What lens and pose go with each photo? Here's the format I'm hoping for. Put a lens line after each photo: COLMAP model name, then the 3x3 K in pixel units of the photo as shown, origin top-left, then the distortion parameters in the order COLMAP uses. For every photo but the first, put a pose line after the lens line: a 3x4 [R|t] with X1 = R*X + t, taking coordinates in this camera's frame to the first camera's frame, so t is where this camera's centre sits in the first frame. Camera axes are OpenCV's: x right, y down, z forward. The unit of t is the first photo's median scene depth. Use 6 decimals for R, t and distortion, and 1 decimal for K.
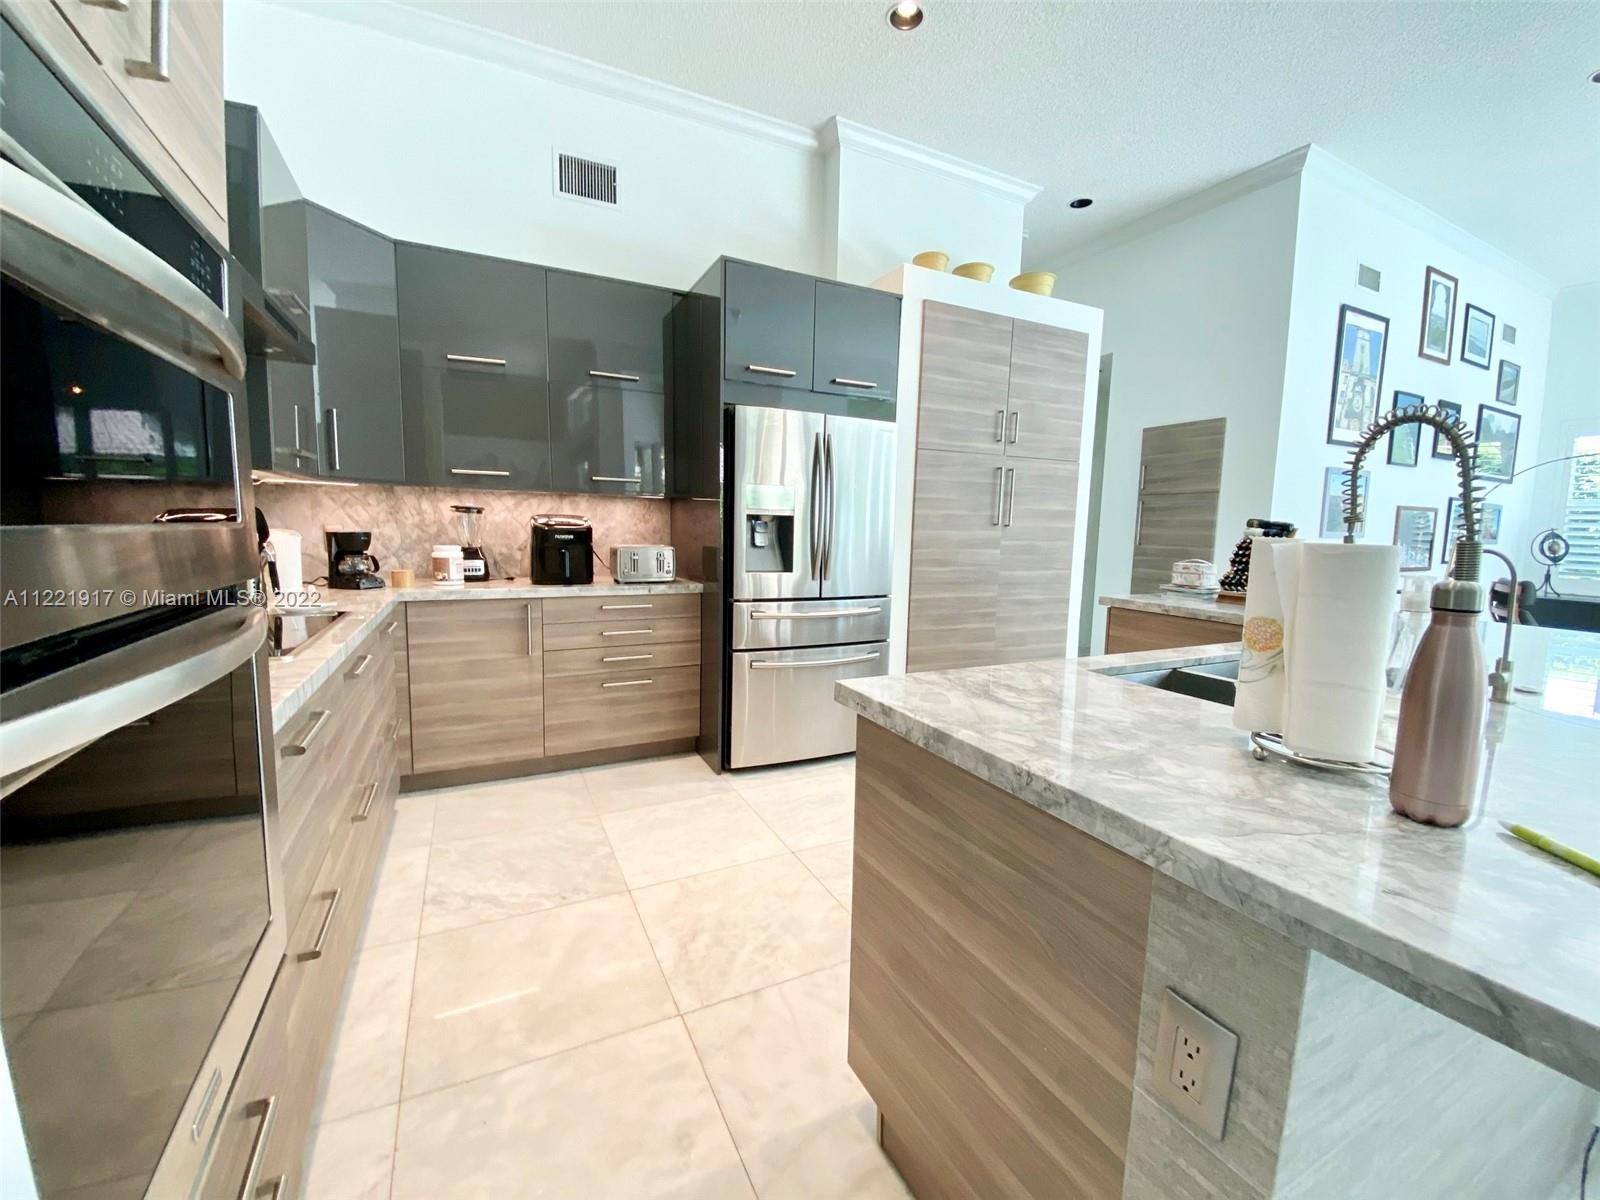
lens RADIAL K [[646.1, 0, 802.0], [0, 646.1, 607.1], [0, 0, 1]] dist [0.007606, -0.015513]
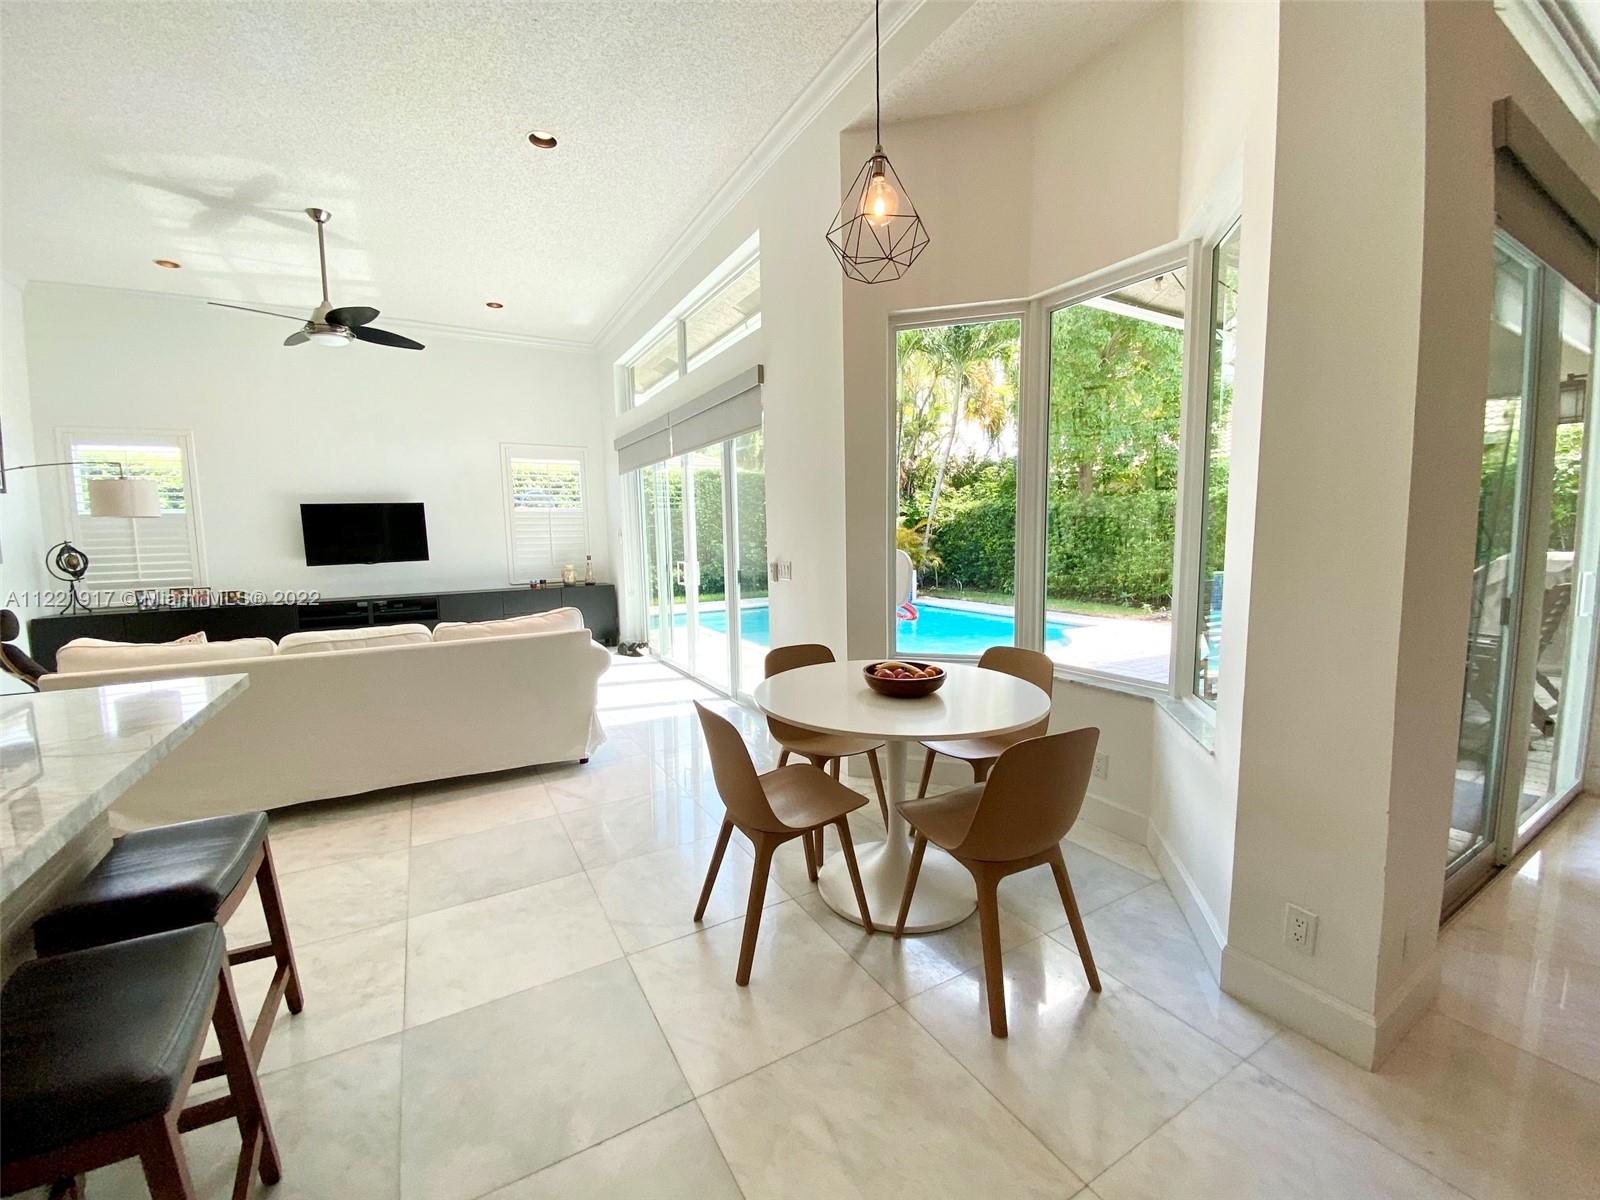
lens RADIAL K [[646.1, 0, 801.1], [0, 646.1, 599.7], [0, 0, 1]] dist [0.007606, -0.015513]
pose [[-0.072059, -0.121643, 0.989955, 0.284808], [0.135237, 0.982177, 0.130531, -0.025836], [-0.988189, 0.143285, -0.054324, -0.009732]]
